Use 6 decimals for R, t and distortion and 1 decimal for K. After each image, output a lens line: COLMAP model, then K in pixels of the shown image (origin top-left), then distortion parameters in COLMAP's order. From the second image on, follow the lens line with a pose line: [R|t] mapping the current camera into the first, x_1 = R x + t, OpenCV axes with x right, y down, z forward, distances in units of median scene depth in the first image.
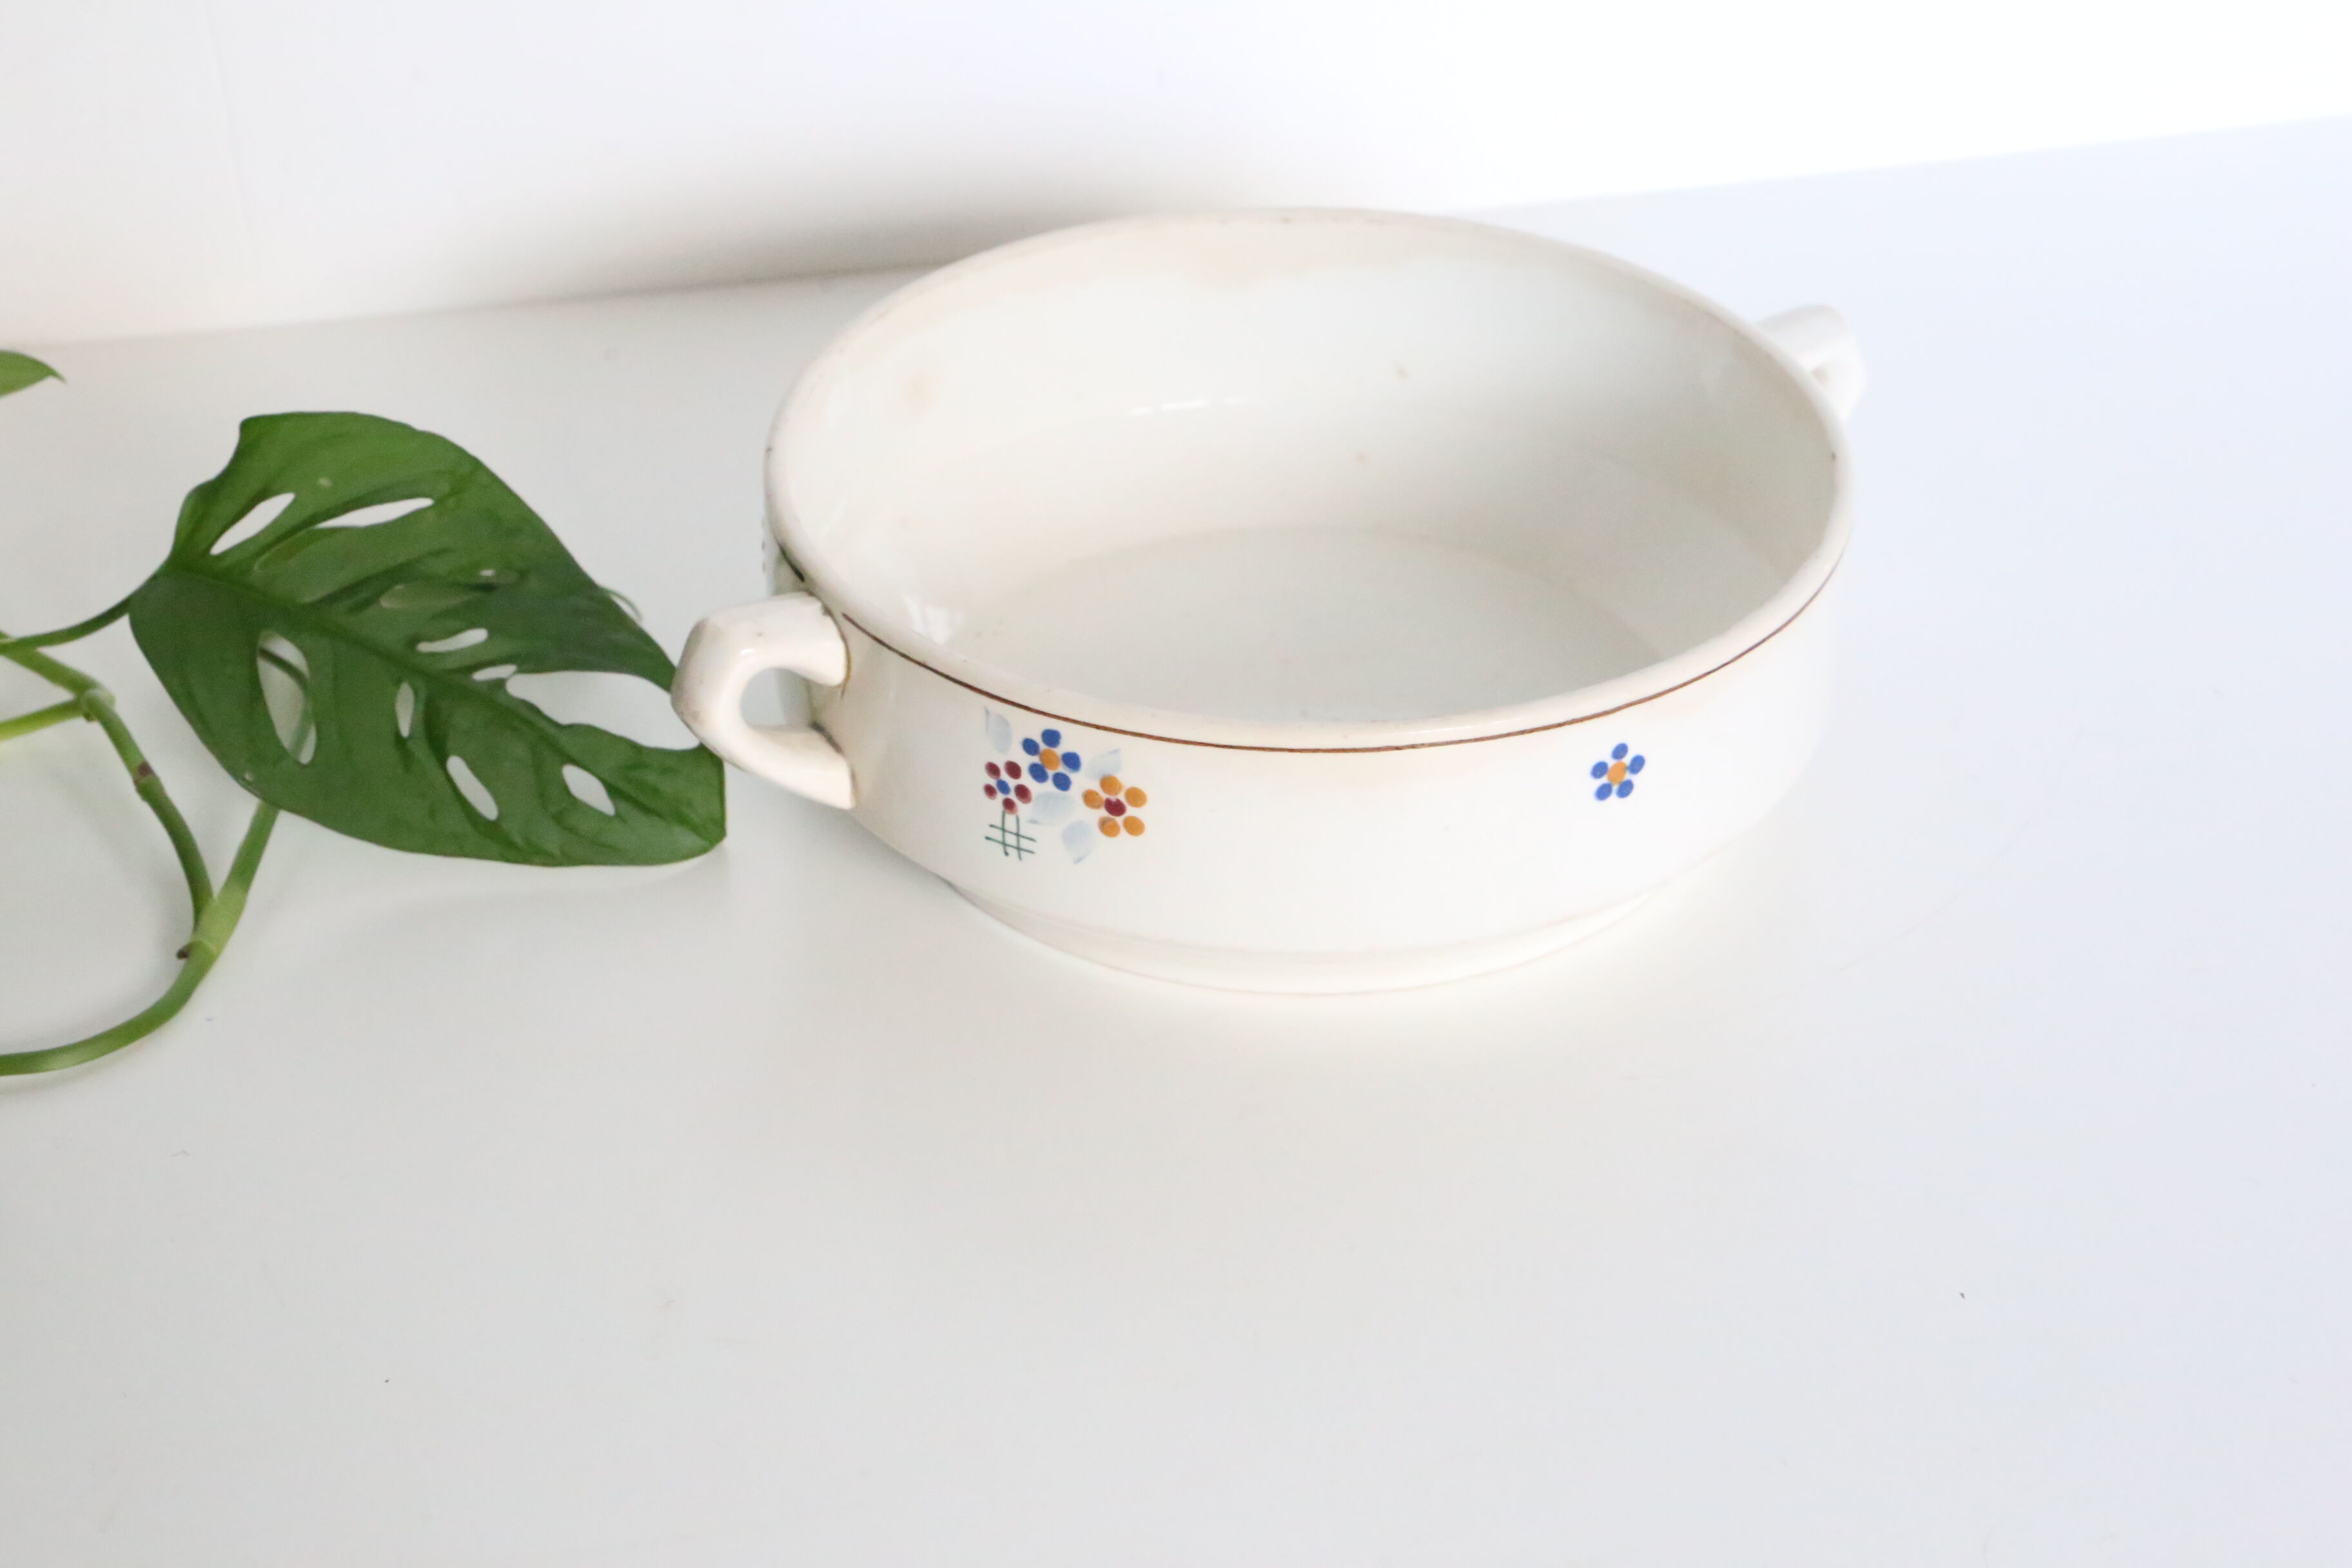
lens RADIAL K [[4354.1, 0, 1176.0], [0, 4354.1, 784.0], [0, 0, 1]] dist [0.381056, -0.003462]
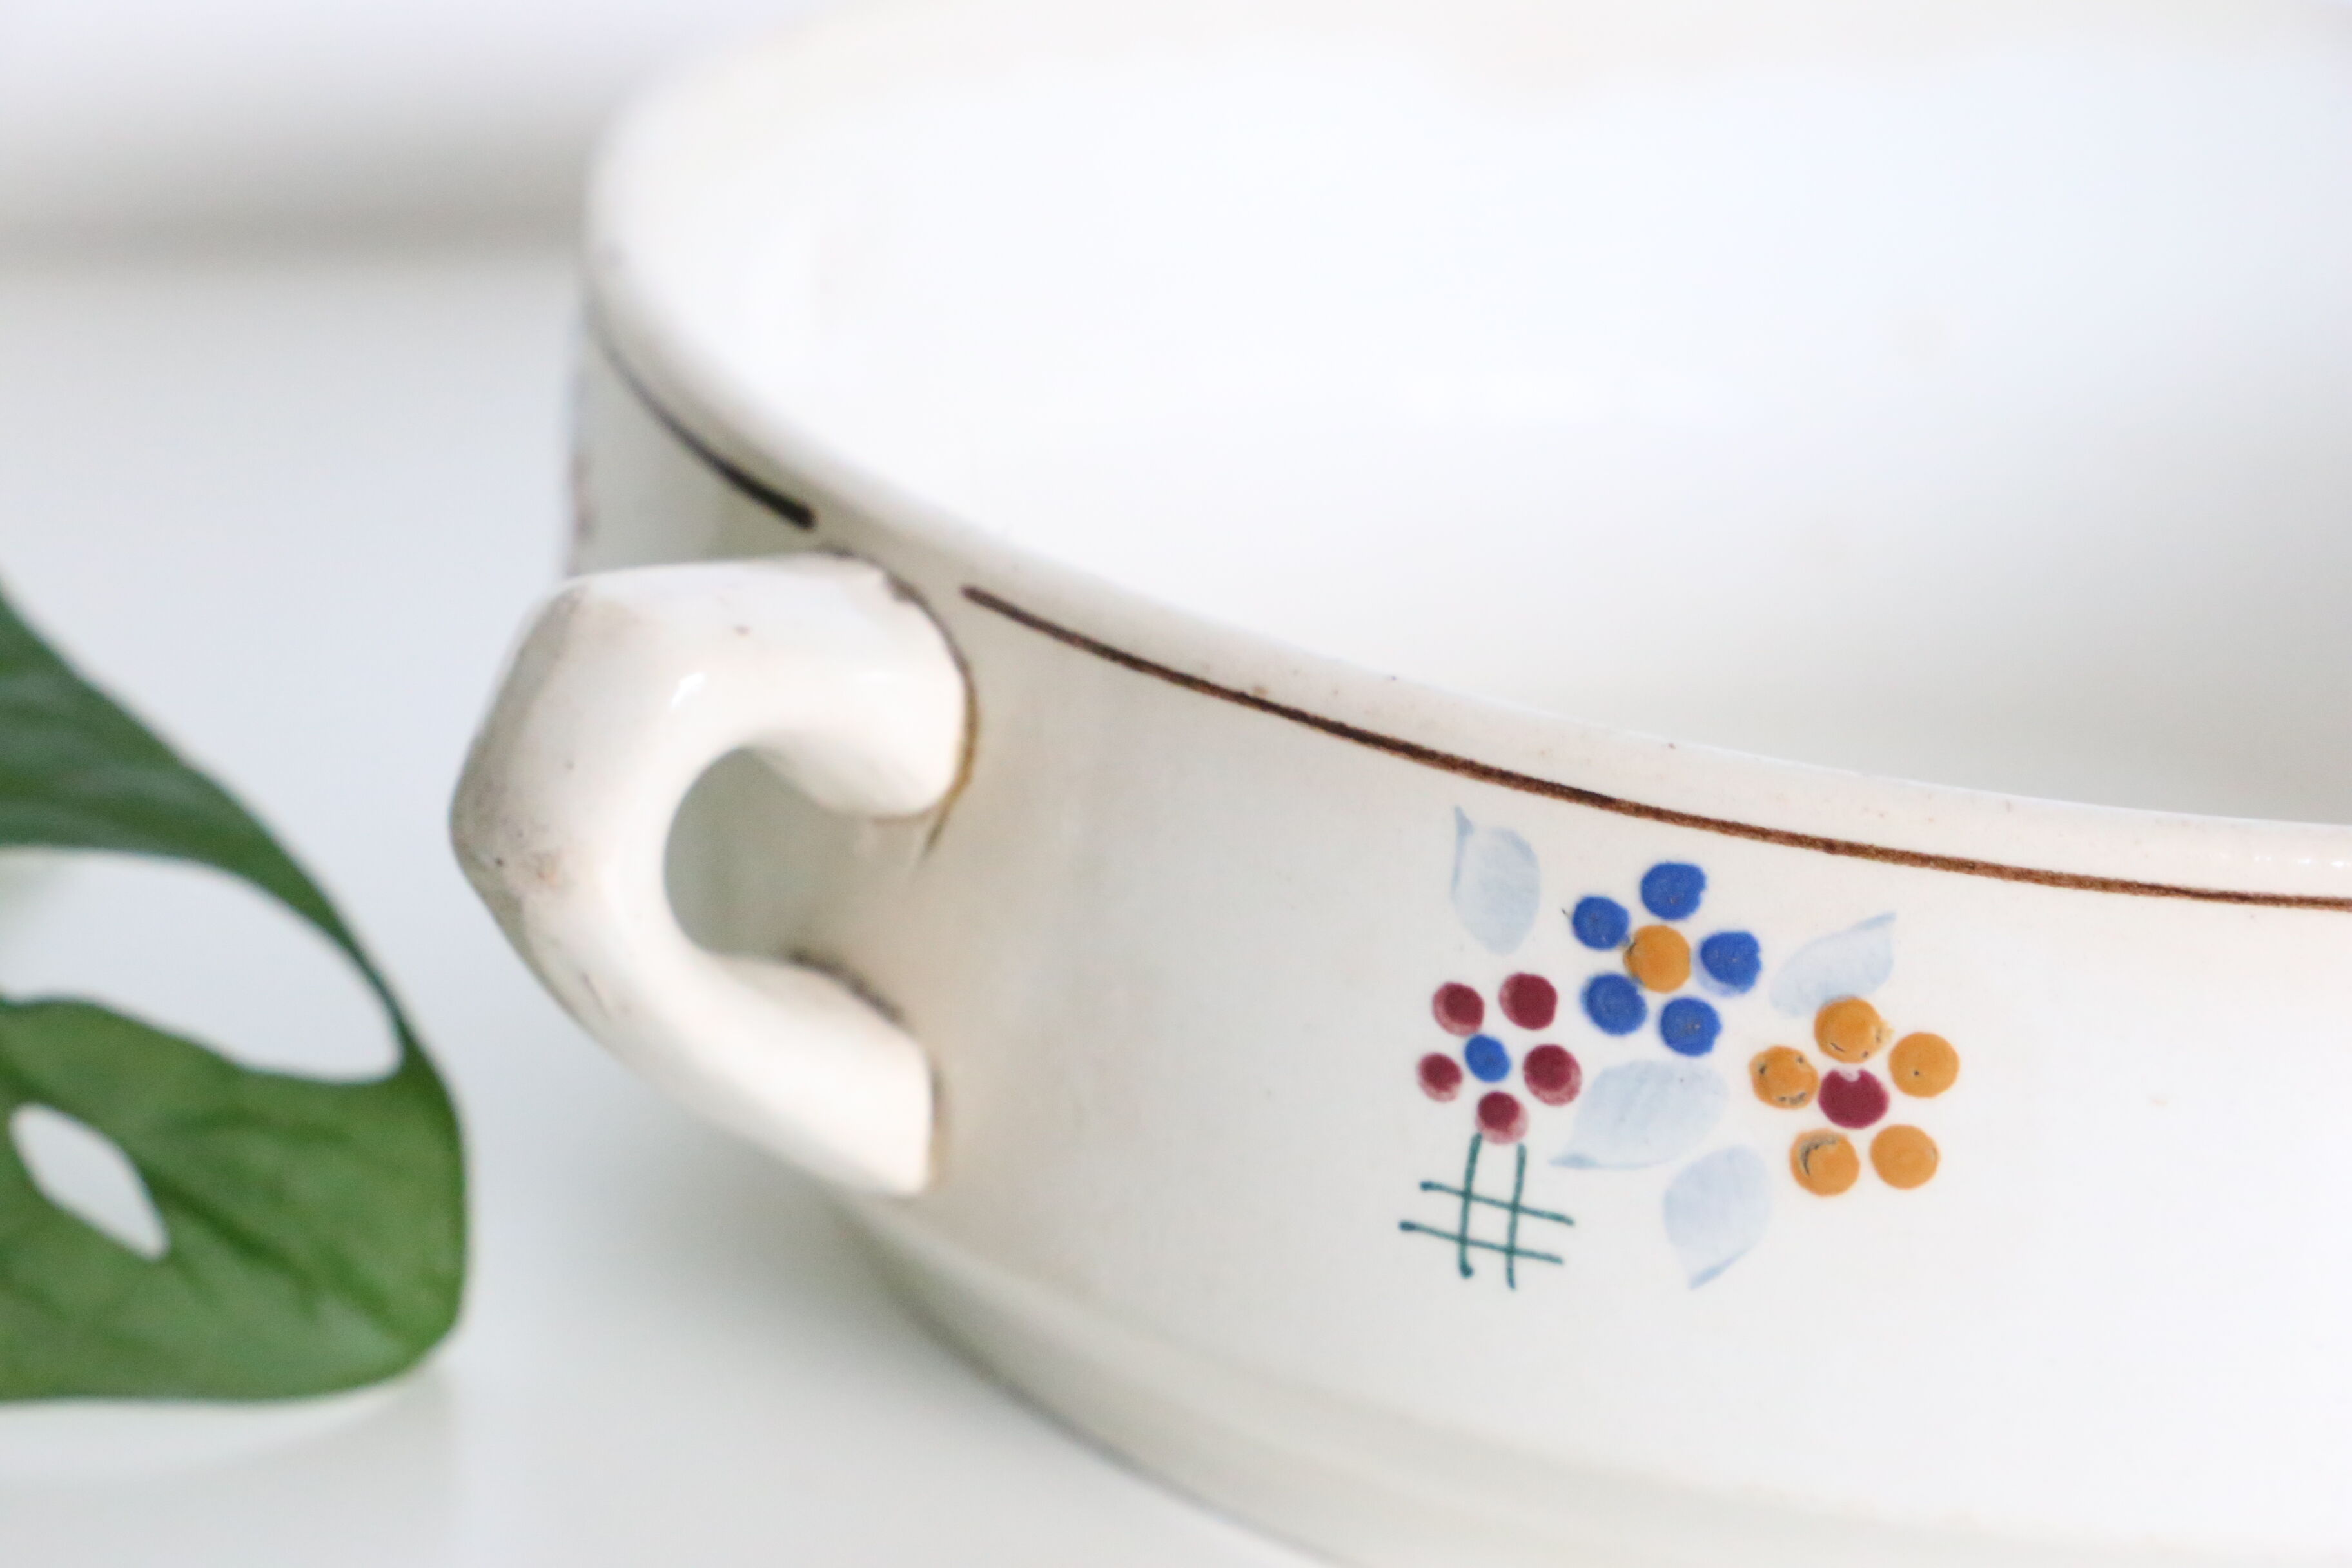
lens RADIAL K [[6958.7, 0, 1176.0], [0, 6958.7, 784.0], [0, 0, 1]] dist [0.128325, 0.553167]
pose [[0.984658, 0.019810, 0.173369, -0.158153], [0.011345, 0.984165, -0.176891, 0.075452], [-0.174128, 0.176144, 0.968841, 0.474959]]
